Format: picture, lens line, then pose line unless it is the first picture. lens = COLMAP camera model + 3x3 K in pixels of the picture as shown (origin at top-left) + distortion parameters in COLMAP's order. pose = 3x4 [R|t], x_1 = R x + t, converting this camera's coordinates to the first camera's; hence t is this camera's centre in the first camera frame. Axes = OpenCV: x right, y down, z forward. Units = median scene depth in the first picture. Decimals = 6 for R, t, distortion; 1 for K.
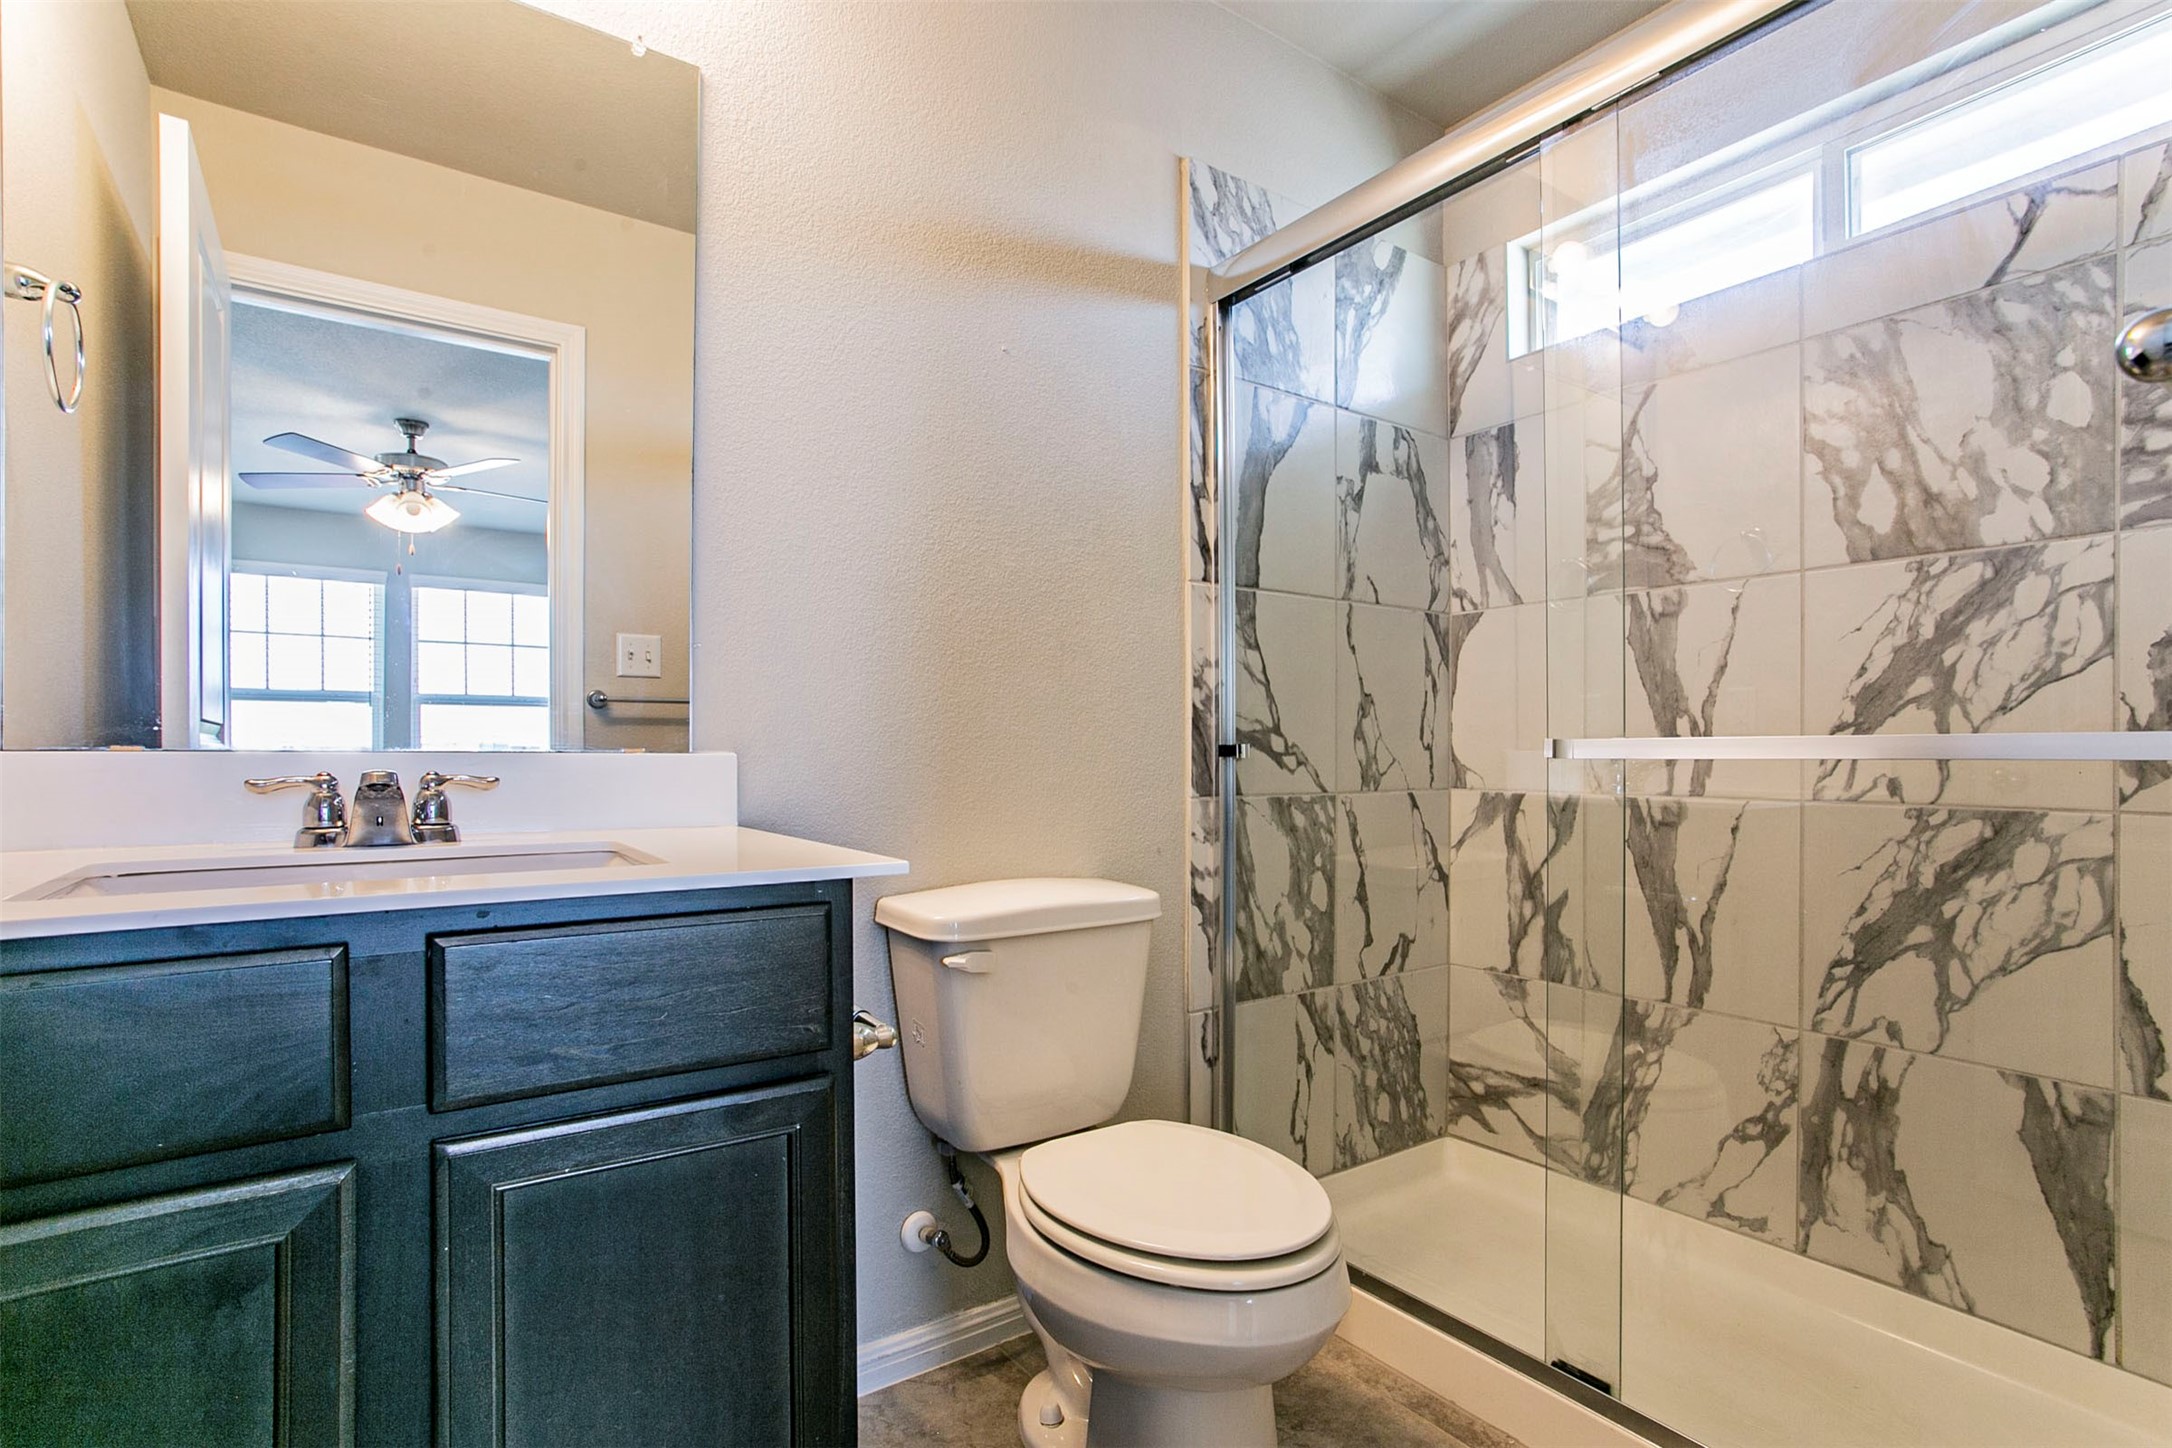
lens RADIAL K [[1053.5, 0, 1101.5], [0, 1053.5, 737.4], [0, 0, 1]] dist [-0.043361, 0.020429]
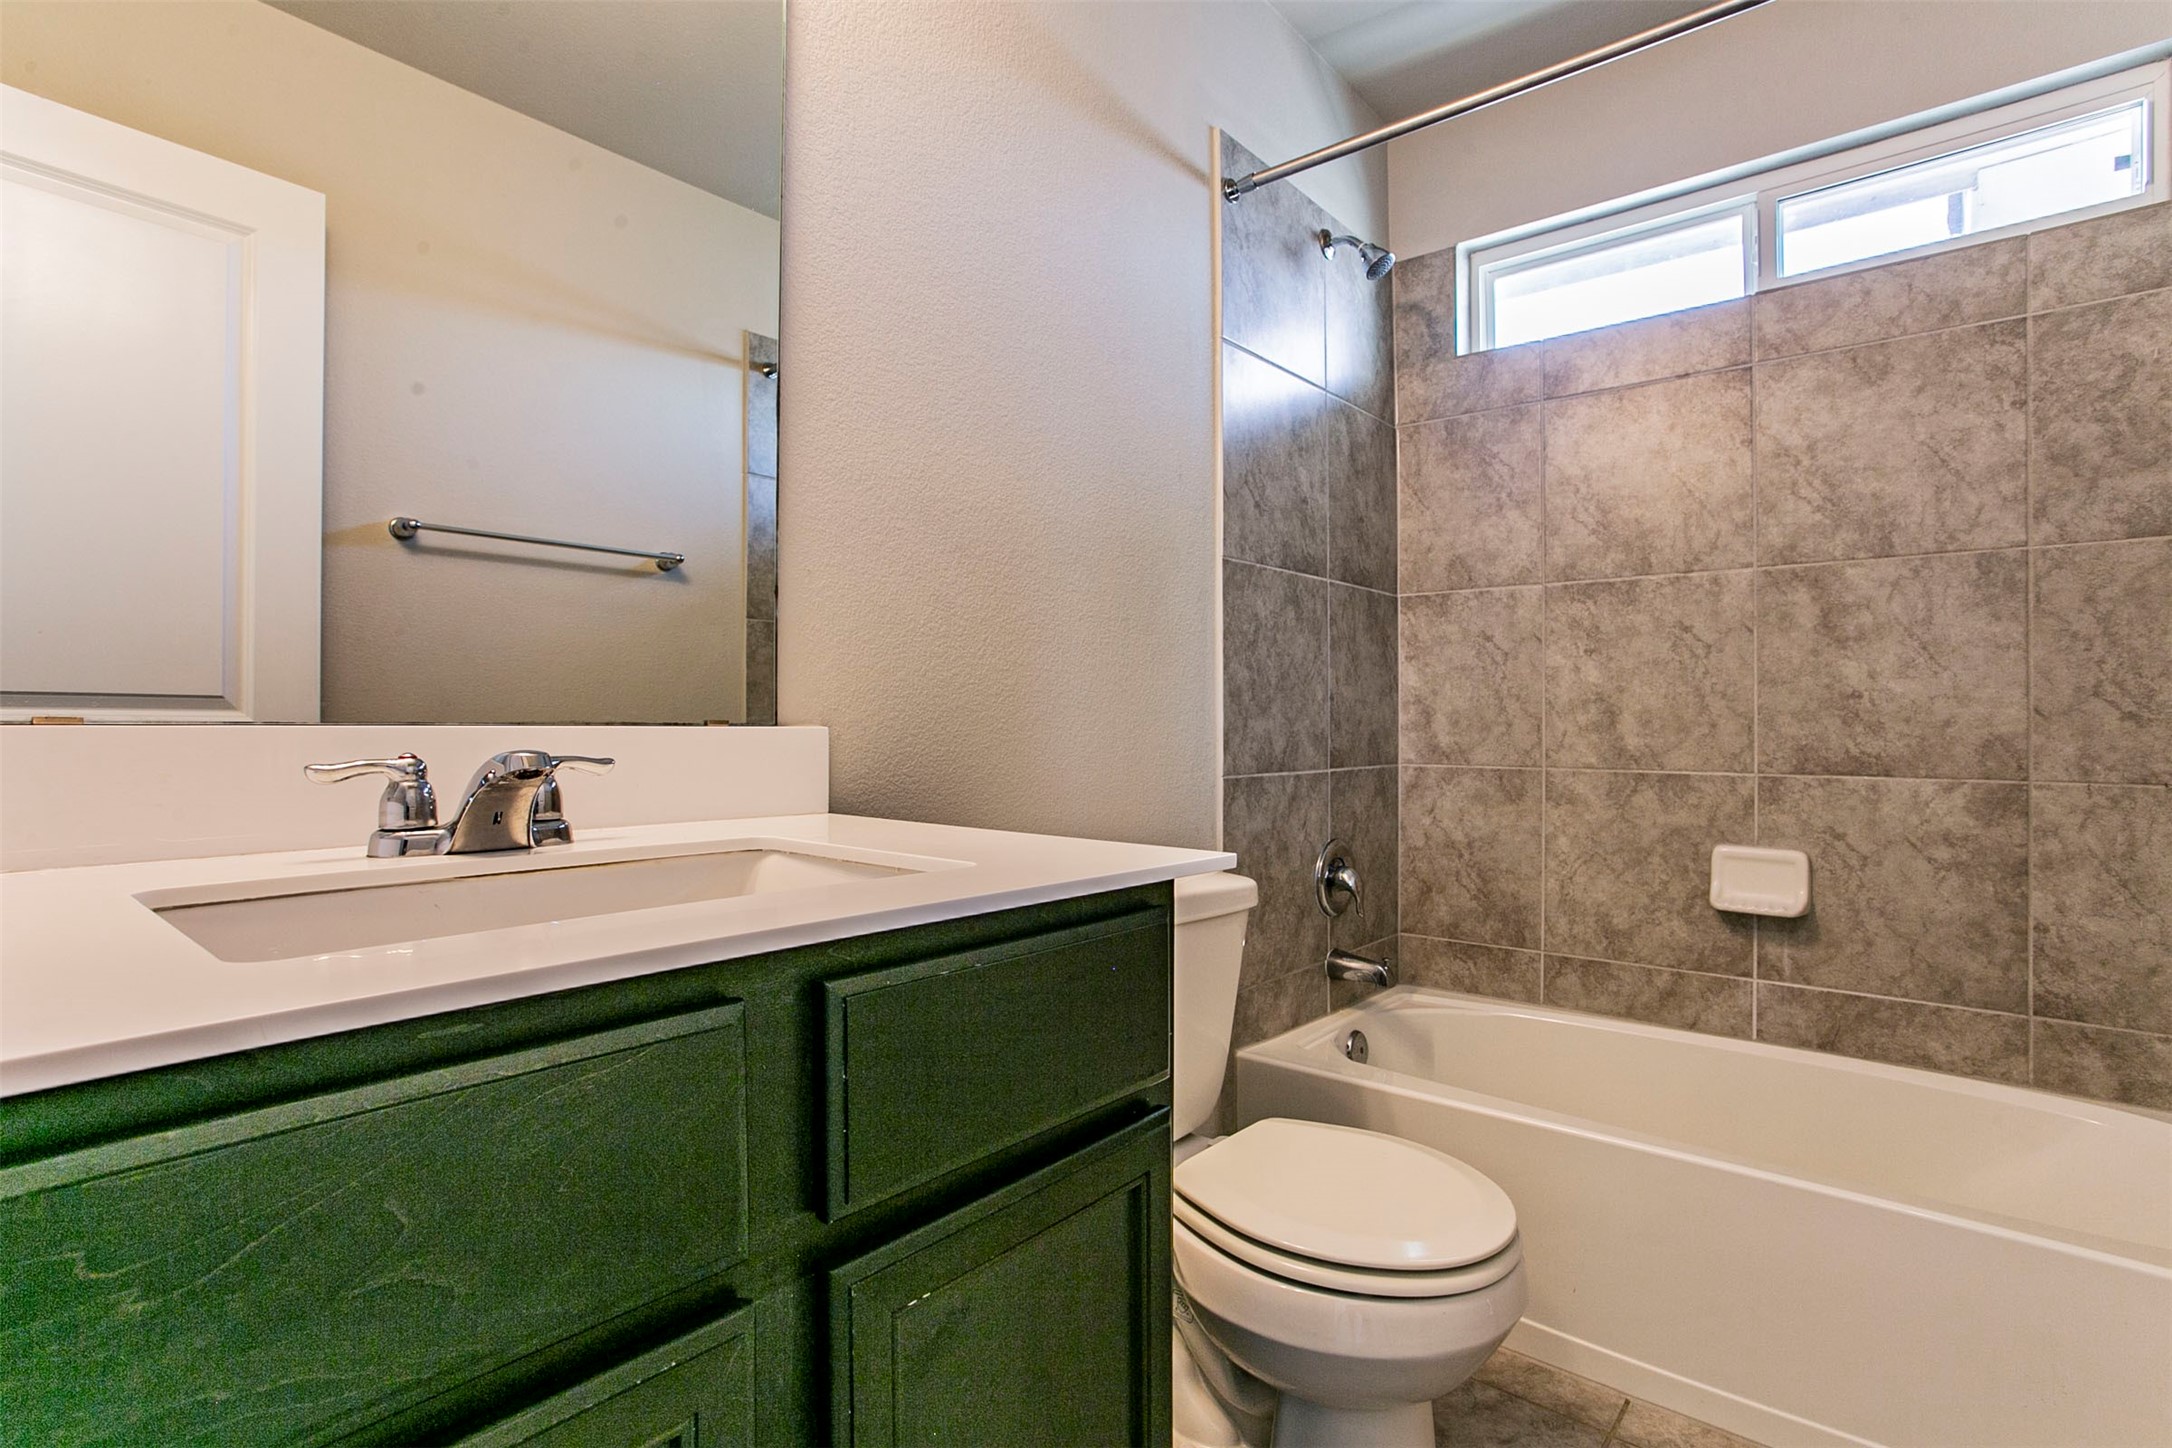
lens RADIAL K [[1053.5, 0, 1083.1], [0, 1053.5, 726.9], [0, 0, 1]] dist [-0.043361, 0.020429]
pose [[0.969604, 0.012631, 0.244353, -0.403257], [-0.016086, 0.999797, 0.012149, -0.001831], [-0.244150, -0.015710, 0.969610, 0.140154]]
